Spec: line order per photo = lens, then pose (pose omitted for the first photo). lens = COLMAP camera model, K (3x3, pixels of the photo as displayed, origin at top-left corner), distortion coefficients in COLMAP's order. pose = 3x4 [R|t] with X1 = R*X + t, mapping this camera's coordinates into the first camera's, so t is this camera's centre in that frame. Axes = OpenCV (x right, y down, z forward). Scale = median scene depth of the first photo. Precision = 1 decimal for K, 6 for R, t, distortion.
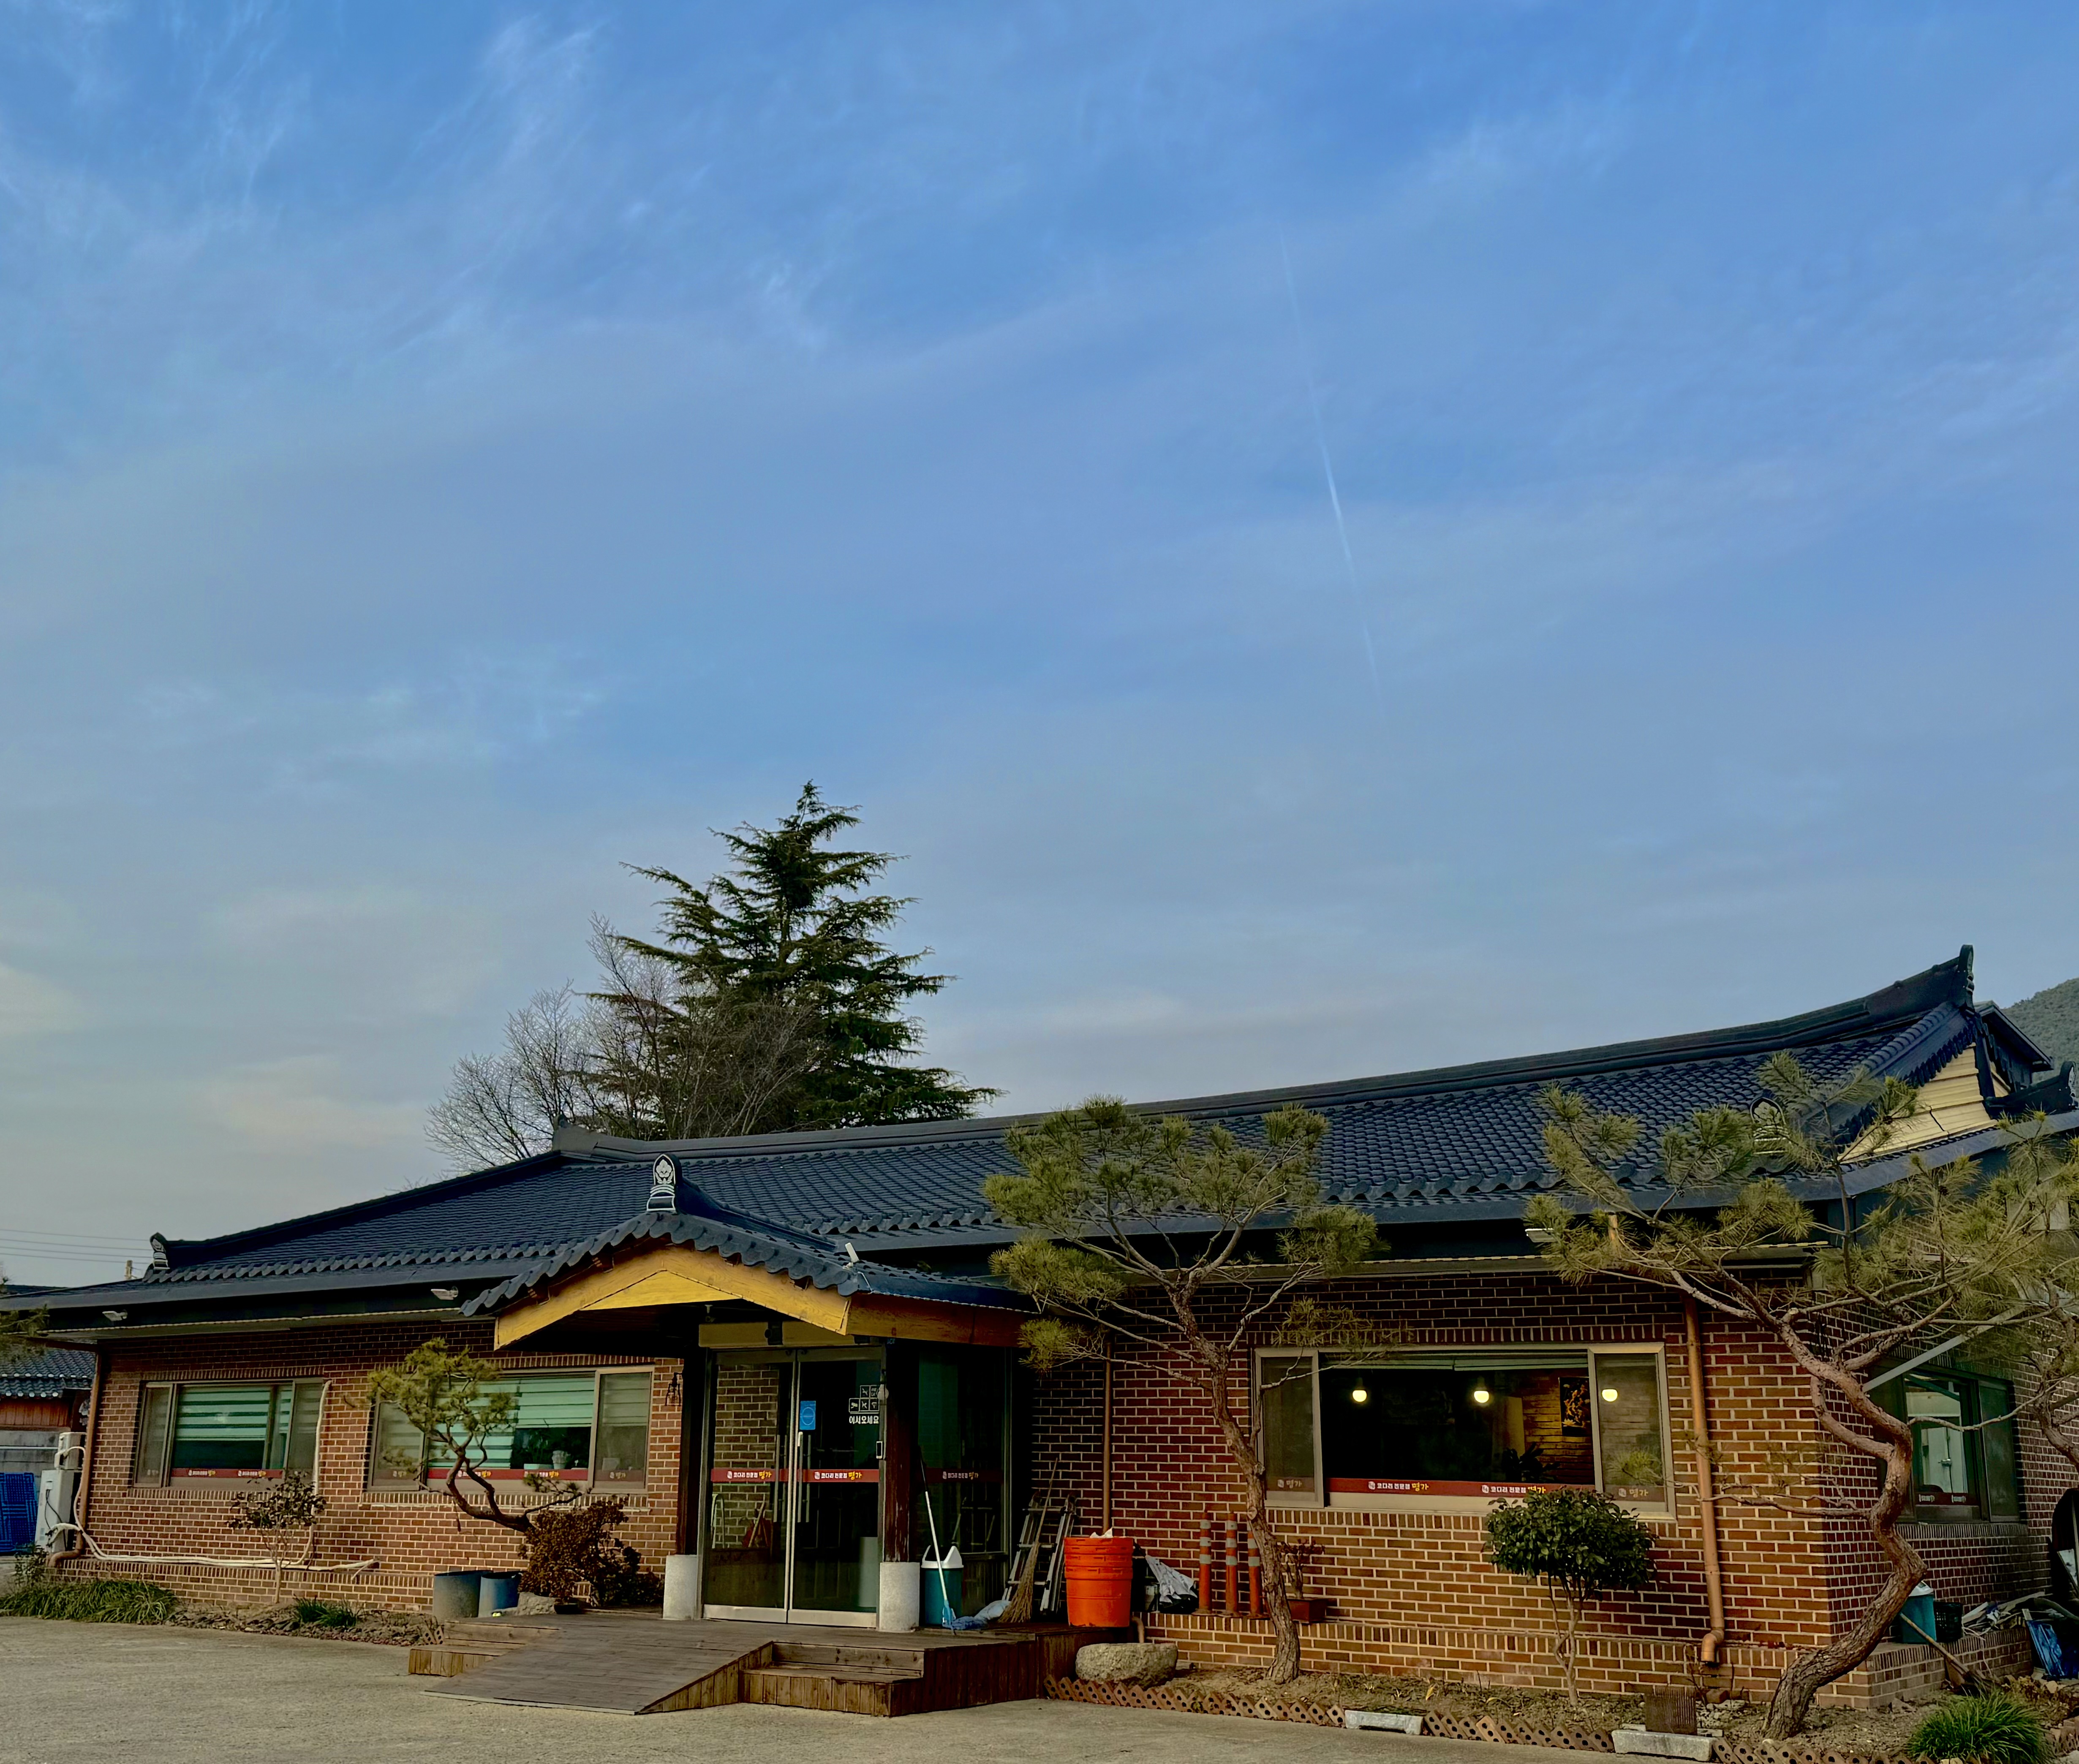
lens RADIAL K [[2143.8, 0, 1037.1], [0, 2143.8, 876.7], [0, 0, 1]] dist [0.083062, 0.000000]
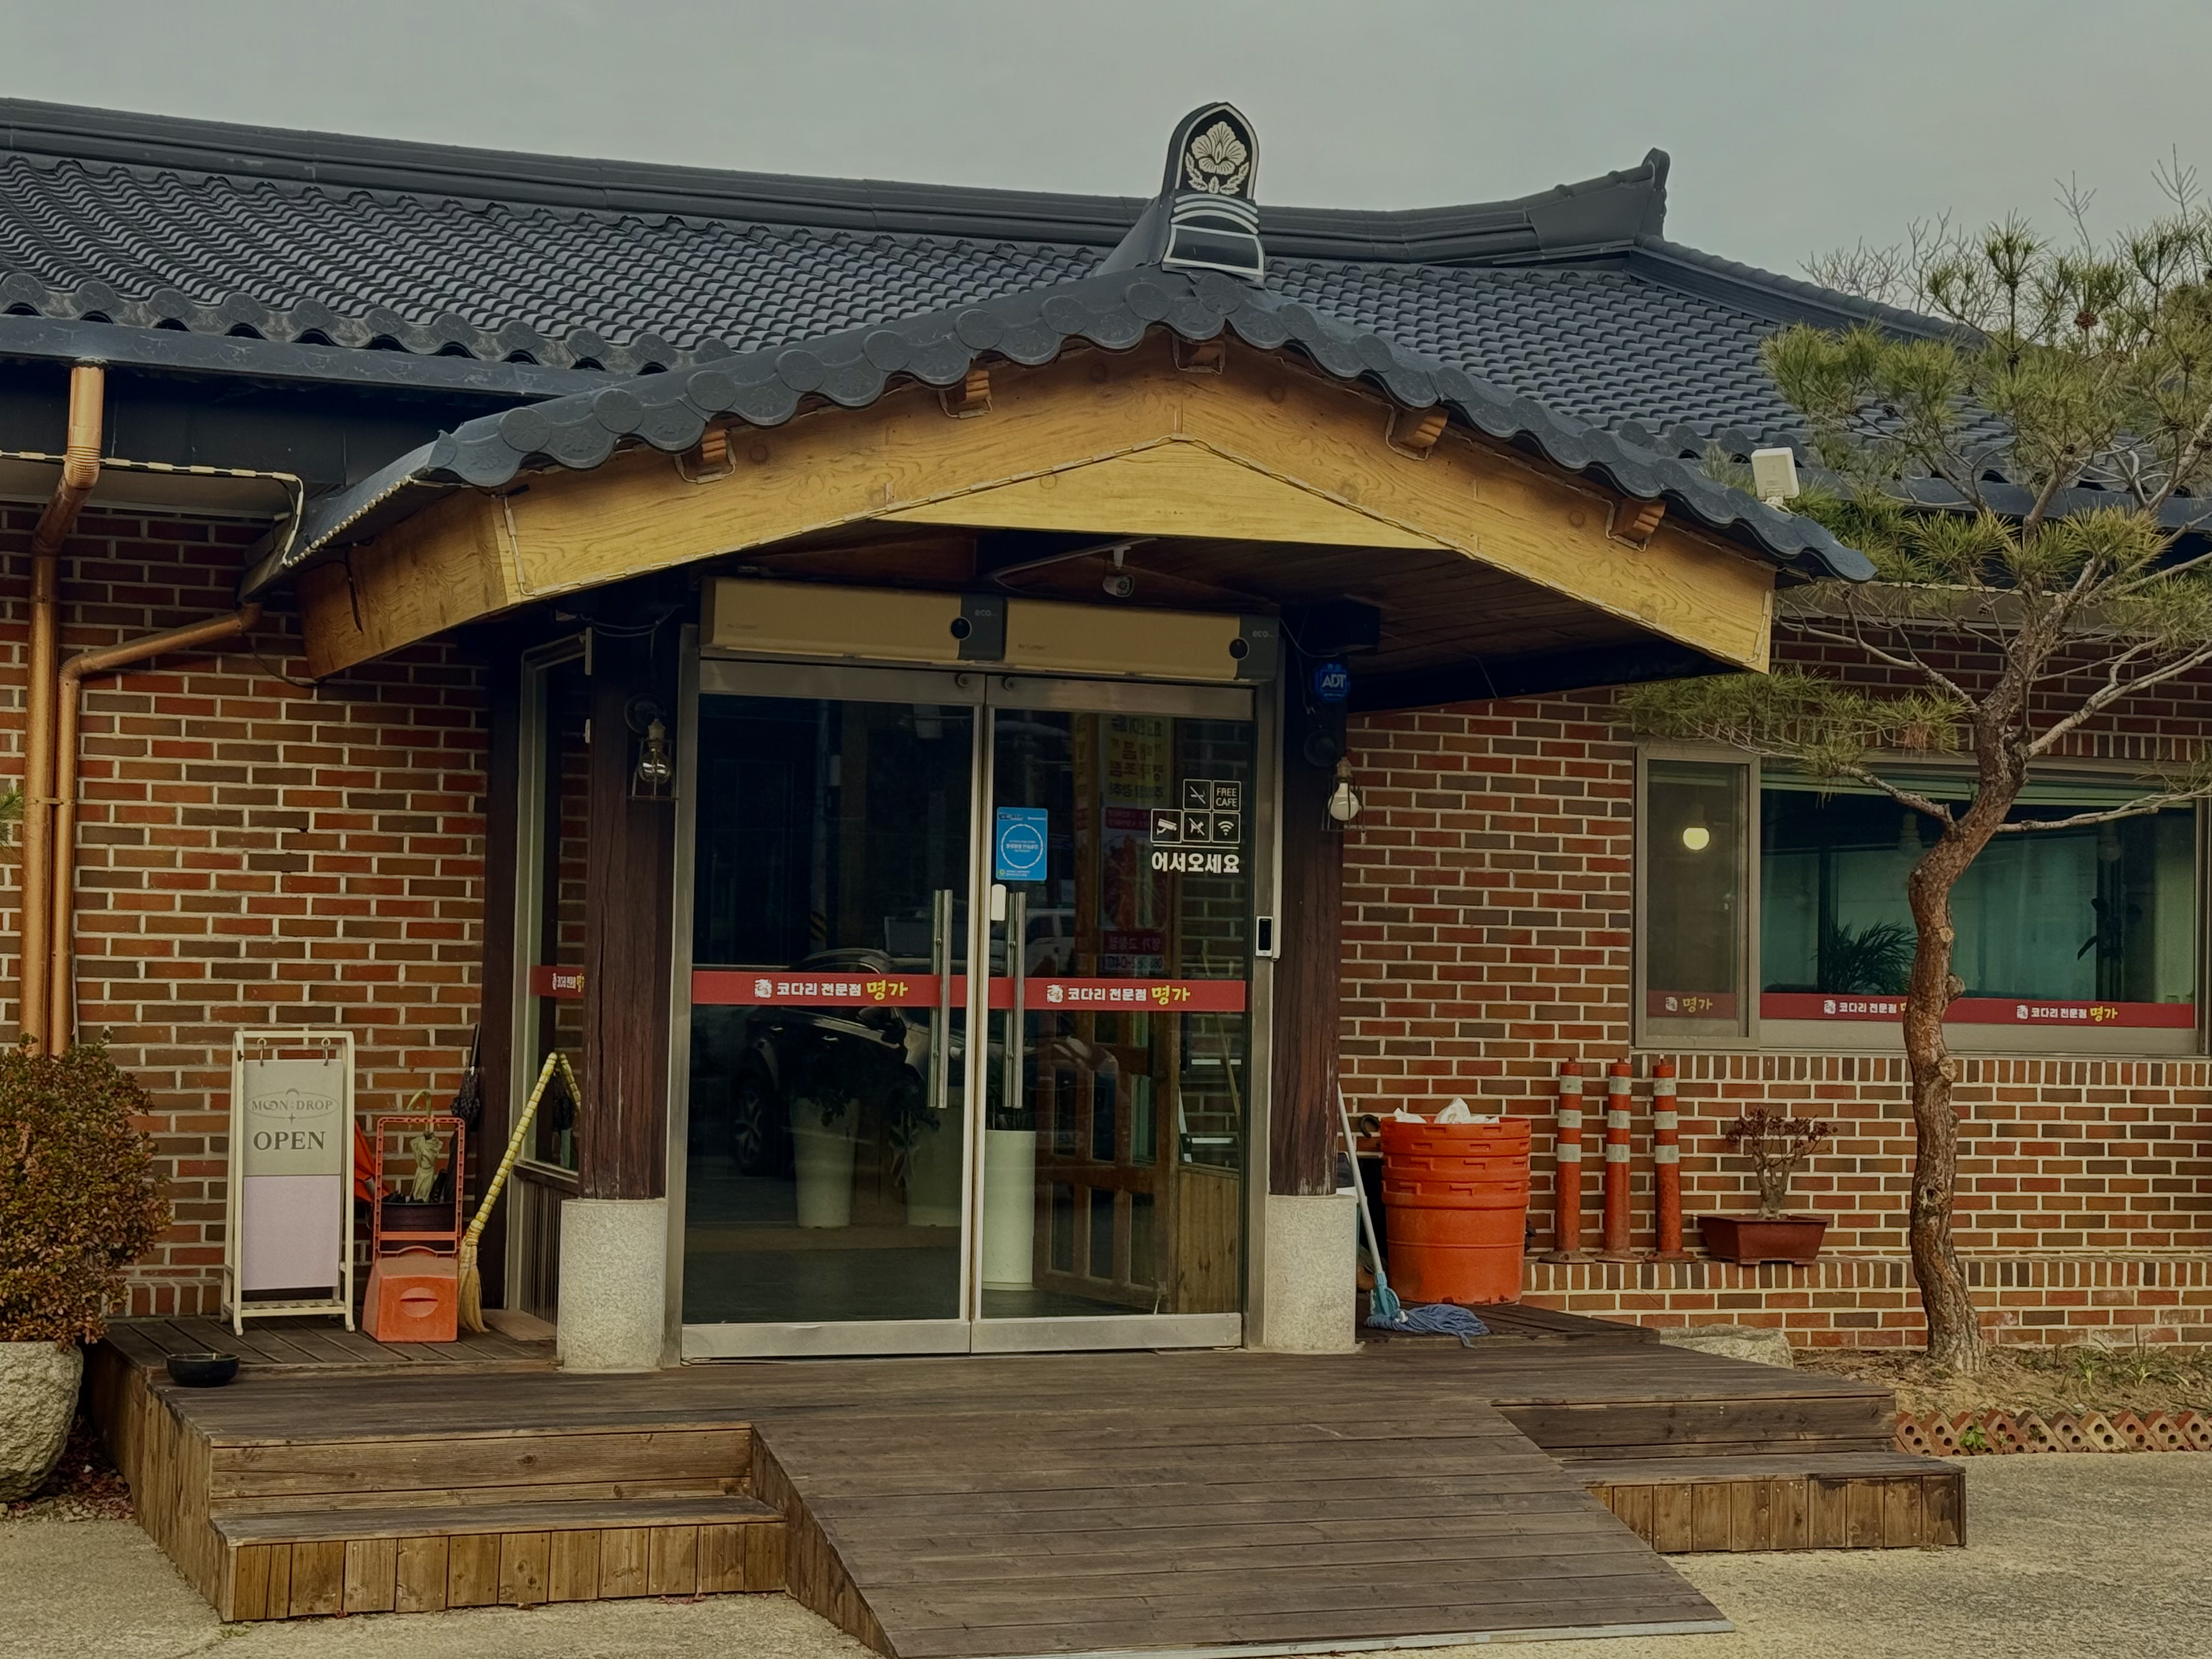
lens RADIAL K [[3468.4, 0, 1106.2], [0, 3468.4, 840.2], [0, 0, 1]] dist [0.221483, 0.000000]
pose [[0.561755, 0.029435, 0.826780, -0.653691], [-0.230271, 0.965438, 0.122085, 0.181031], [-0.794611, -0.258965, 0.549118, 0.690949]]
